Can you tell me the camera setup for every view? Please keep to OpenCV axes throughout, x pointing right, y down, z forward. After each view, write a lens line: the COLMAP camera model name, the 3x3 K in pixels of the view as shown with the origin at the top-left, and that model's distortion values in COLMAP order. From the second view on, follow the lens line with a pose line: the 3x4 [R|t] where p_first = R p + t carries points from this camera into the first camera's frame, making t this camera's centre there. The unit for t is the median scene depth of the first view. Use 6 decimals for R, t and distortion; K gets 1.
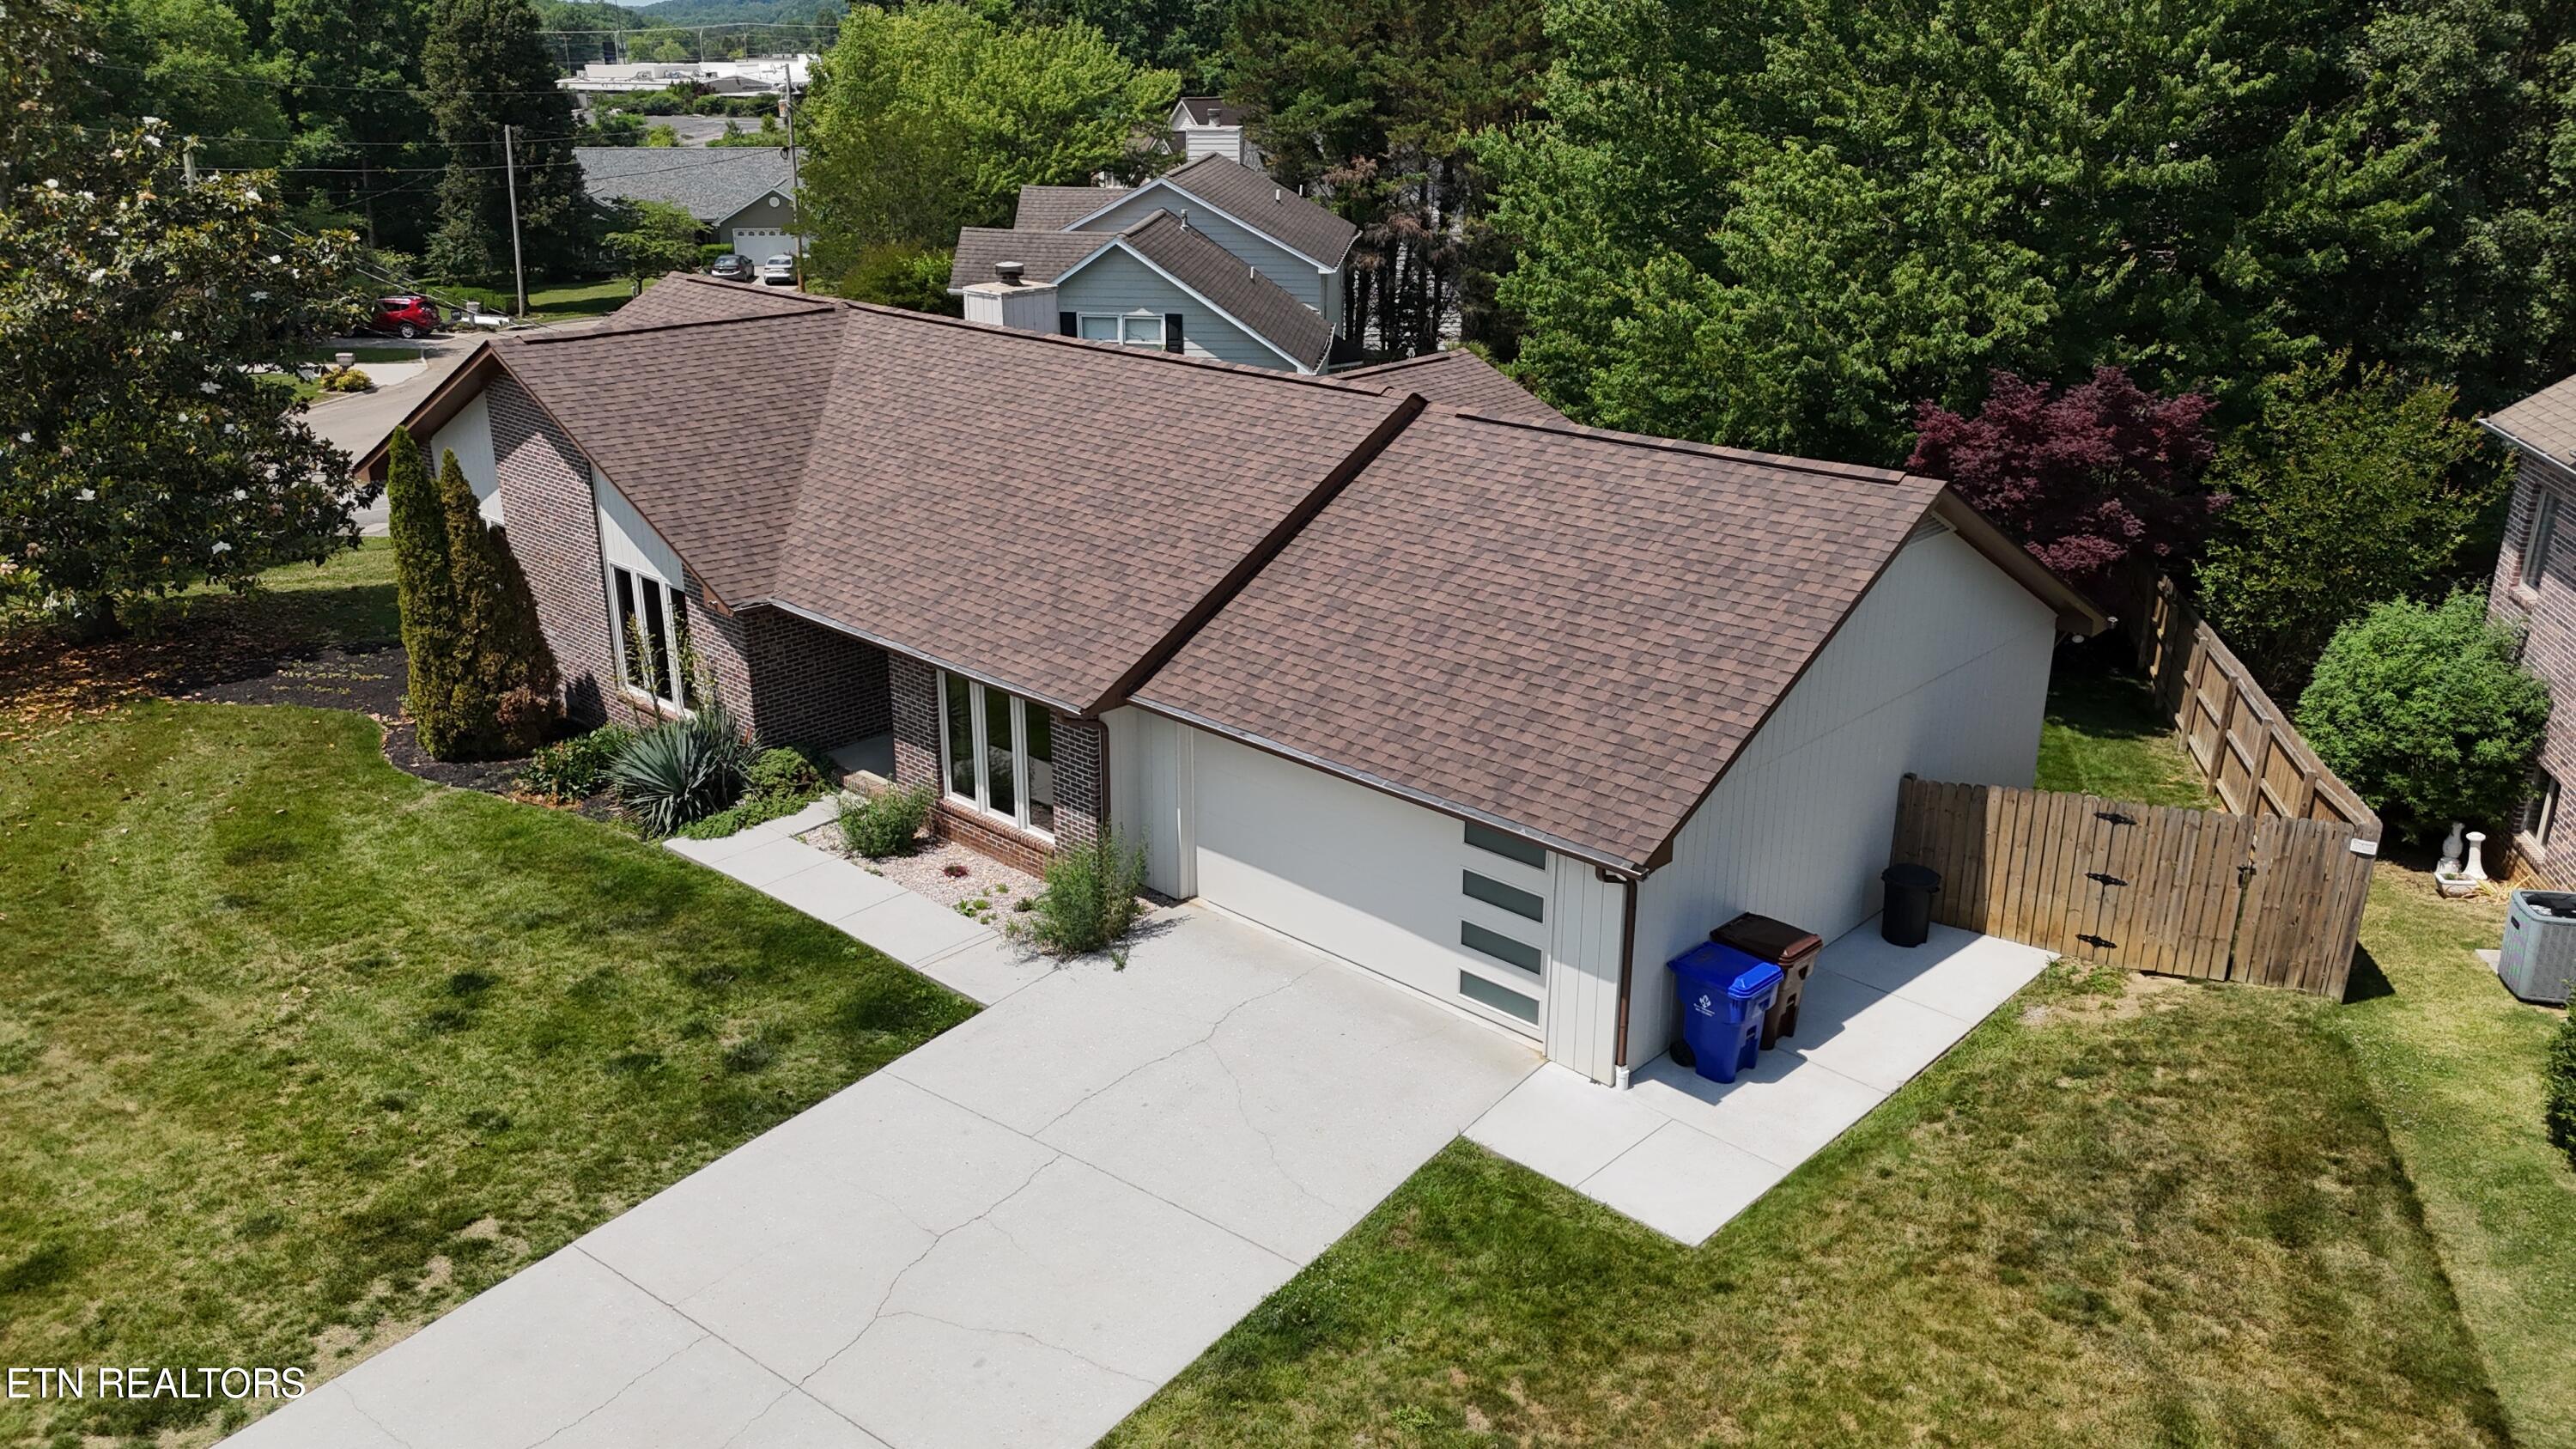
lens RADIAL K [[1906.1, 0, 1277.8], [0, 1906.1, 735.4], [0, 0, 1]] dist [0.077895, -0.075796]
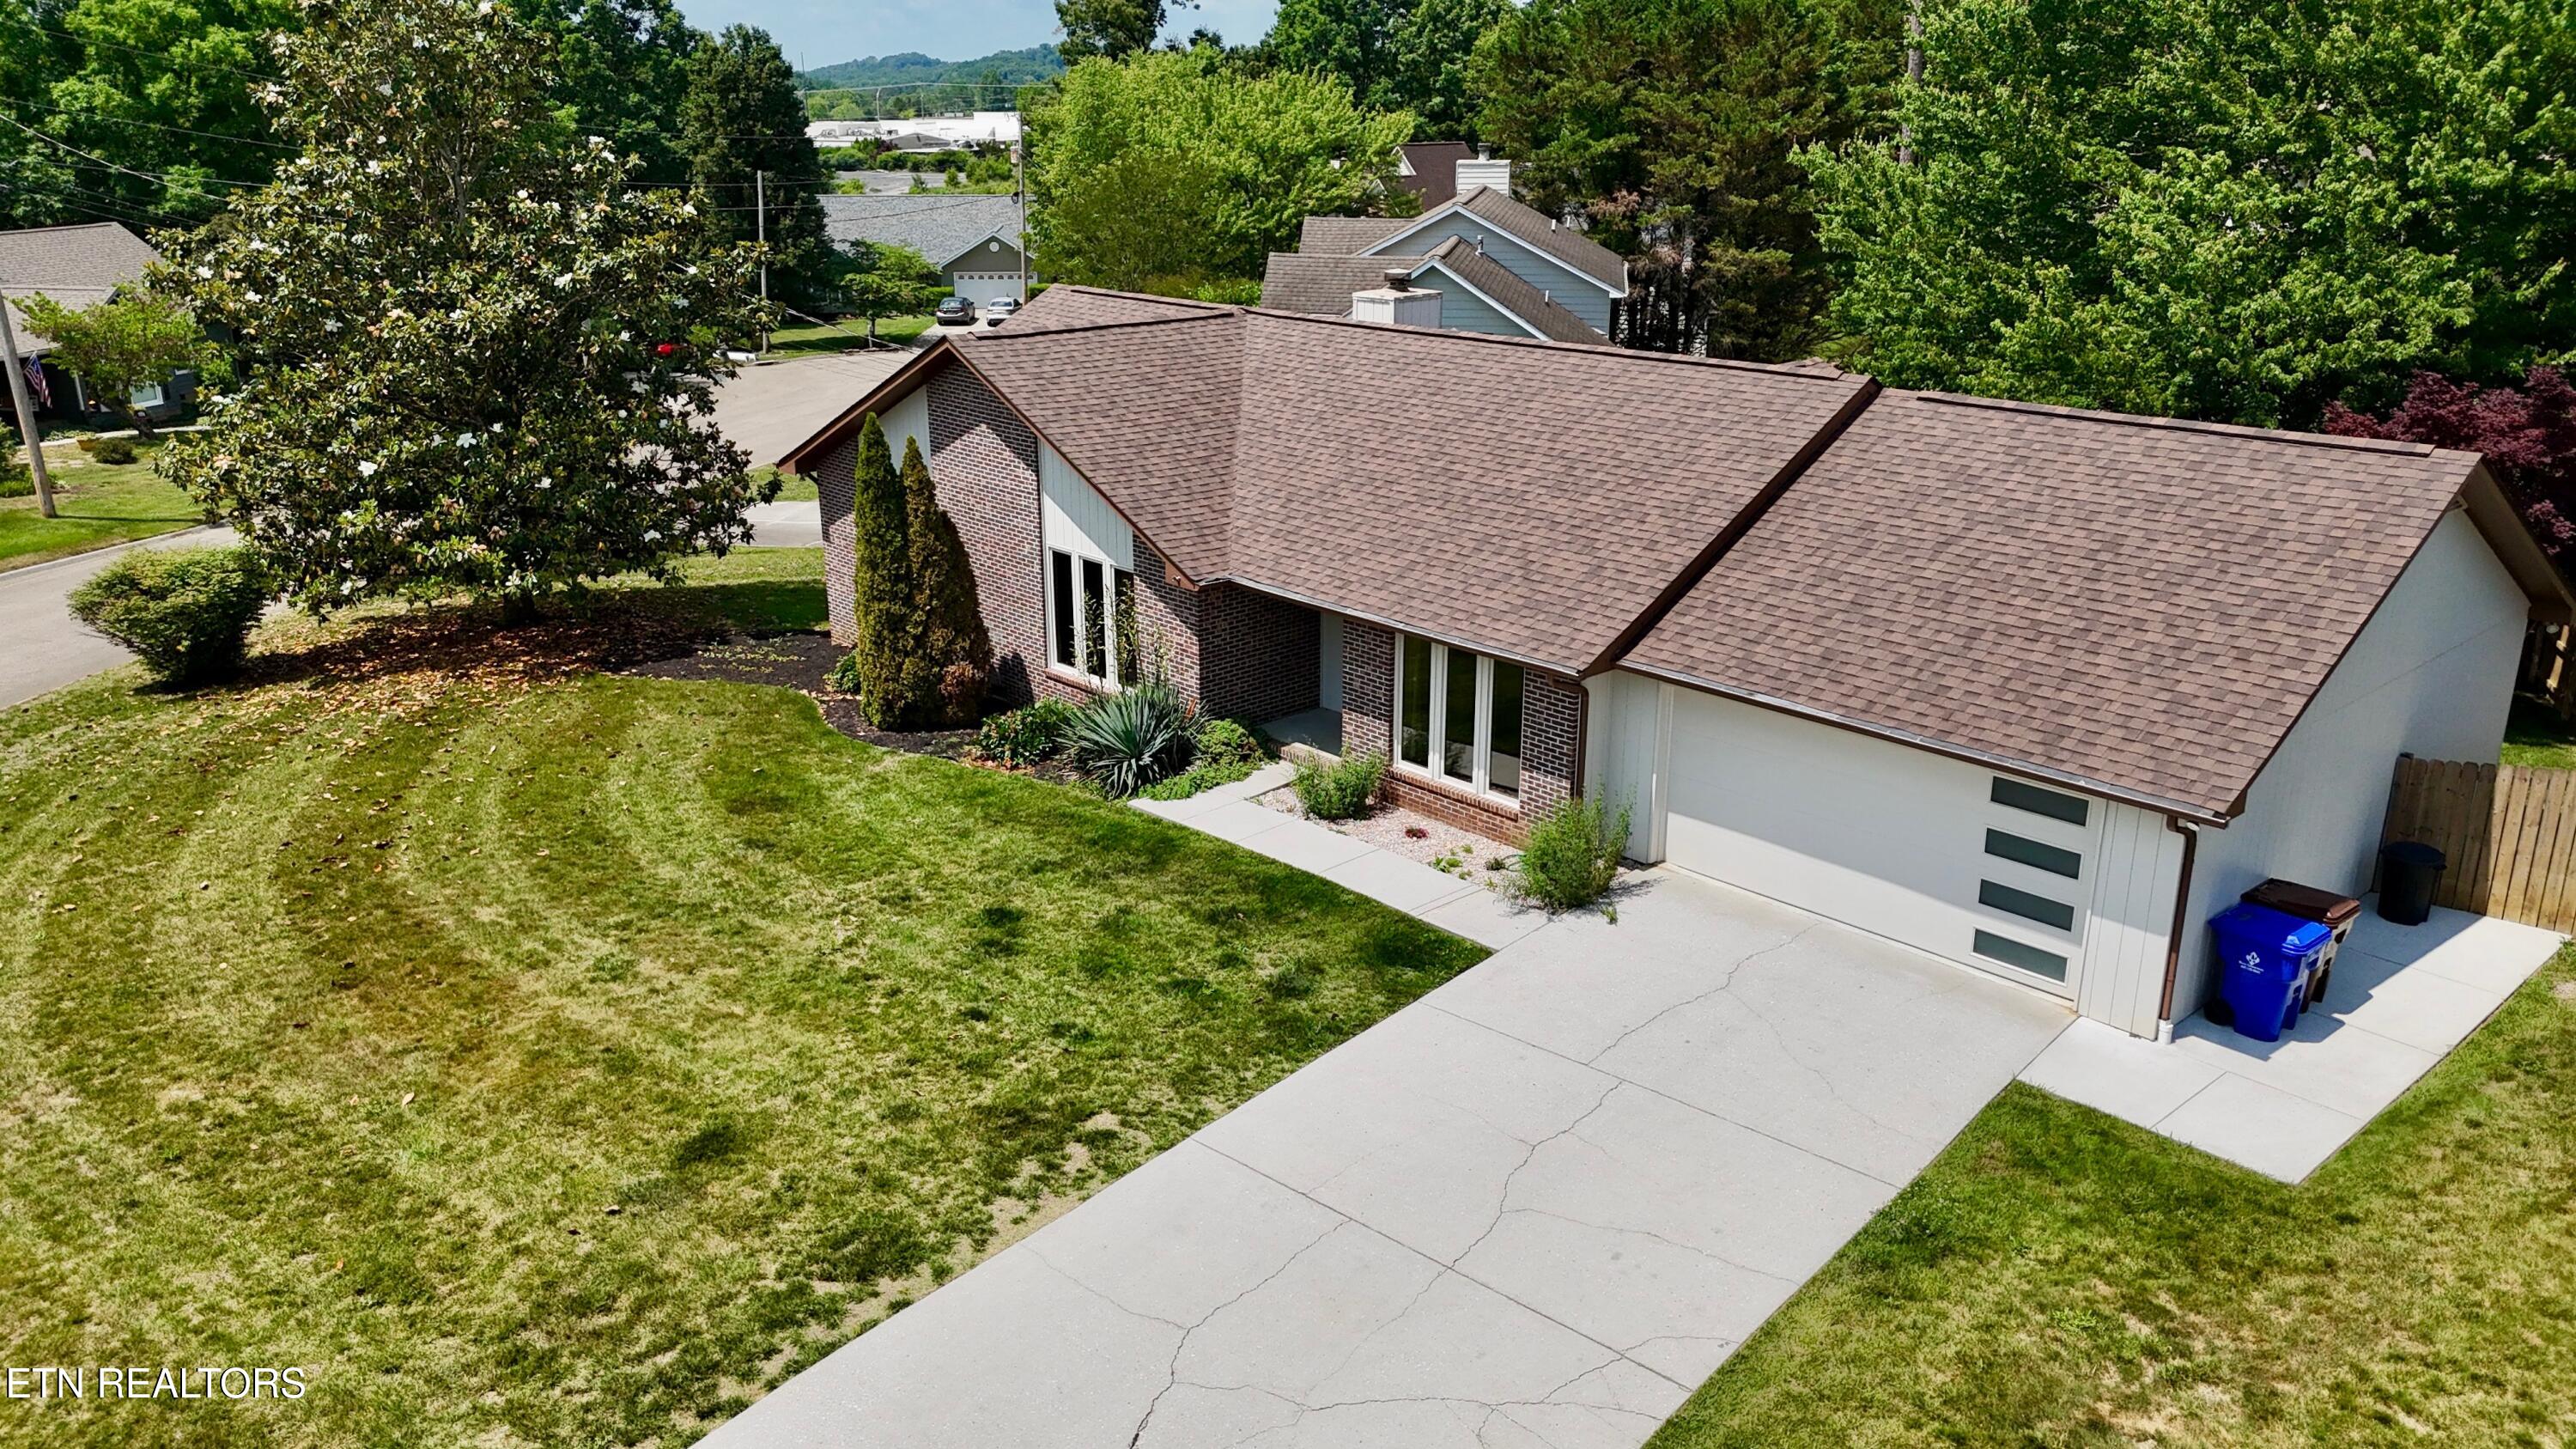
lens RADIAL K [[1906.1, 0, 1273.1], [0, 1906.1, 735.3], [0, 0, 1]] dist [0.077895, -0.075796]
pose [[0.997379, 0.020169, -0.069492, -0.185158], [-0.022097, 0.999389, -0.027085, 0.050123], [0.068903, 0.028550, 0.997215, -0.046023]]
